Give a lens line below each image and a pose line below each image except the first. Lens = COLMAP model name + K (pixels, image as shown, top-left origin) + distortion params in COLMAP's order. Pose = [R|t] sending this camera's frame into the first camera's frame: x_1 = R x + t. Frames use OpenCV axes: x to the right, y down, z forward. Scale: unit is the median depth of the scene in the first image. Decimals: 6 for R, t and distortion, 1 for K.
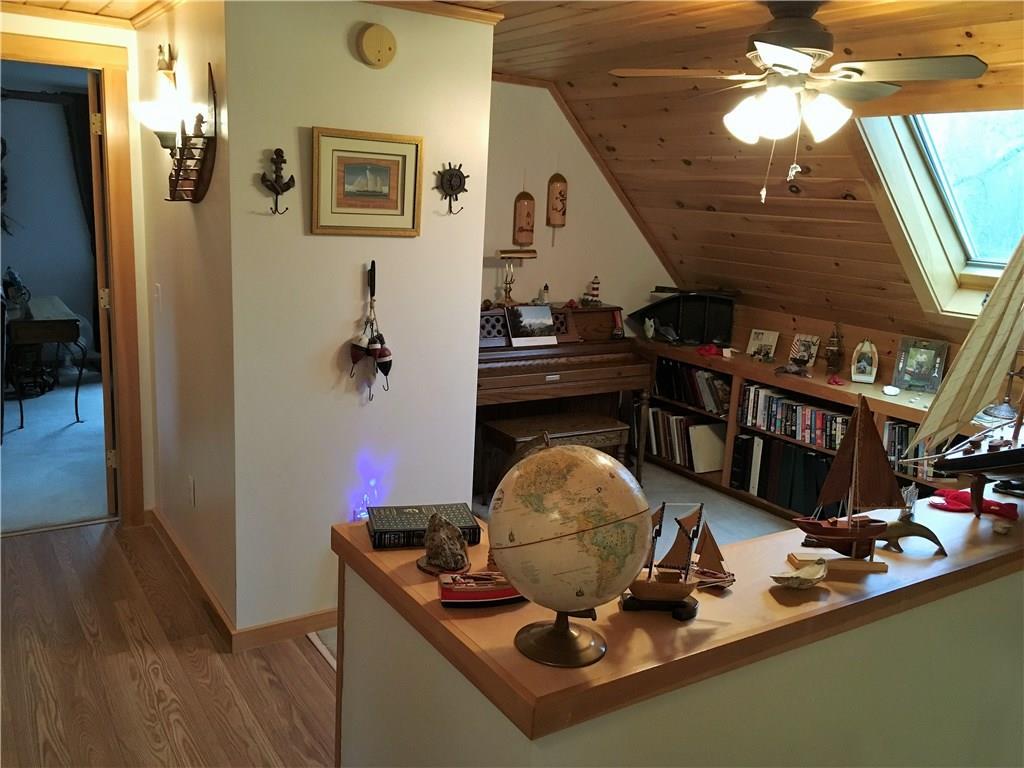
lens RADIAL K [[865.4, 0, 511.9], [0, 865.4, 382.9], [0, 0, 1]] dist [0.003144, -0.002162]
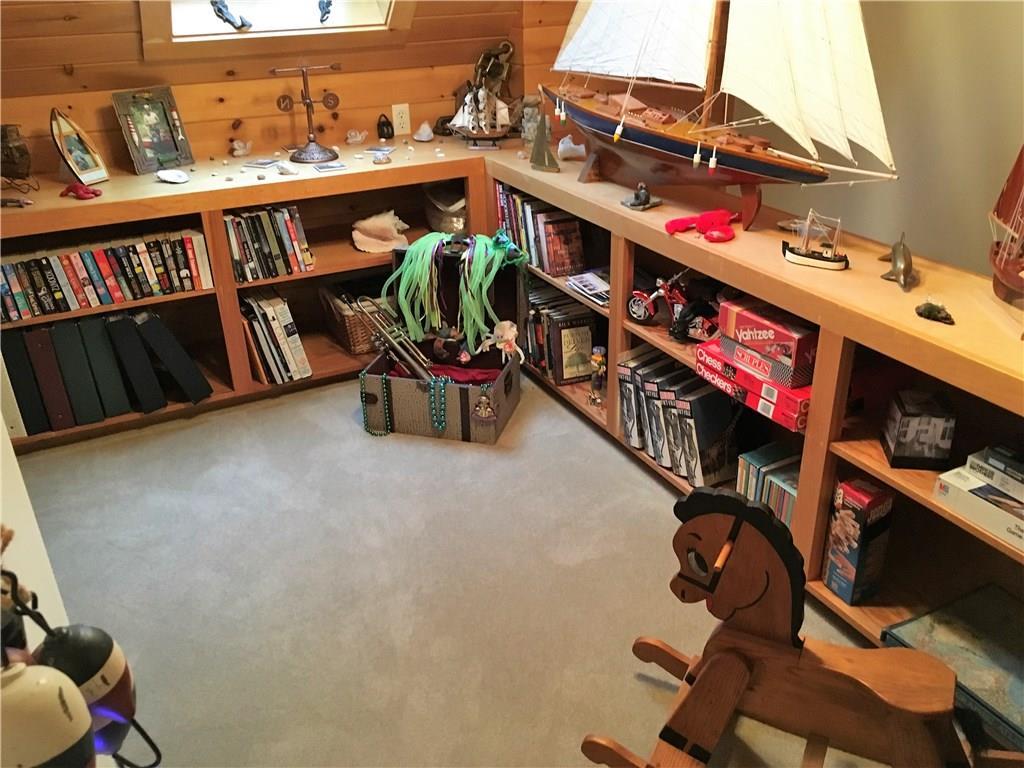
lens RADIAL K [[865.4, 0, 513.7], [0, 865.4, 384.9], [0, 0, 1]] dist [0.003144, -0.002162]
pose [[0.094716, -0.486634, 0.868456, -0.177102], [0.229686, 0.859523, 0.456578, -0.091809], [-0.968645, 0.156227, 0.193184, 0.623627]]
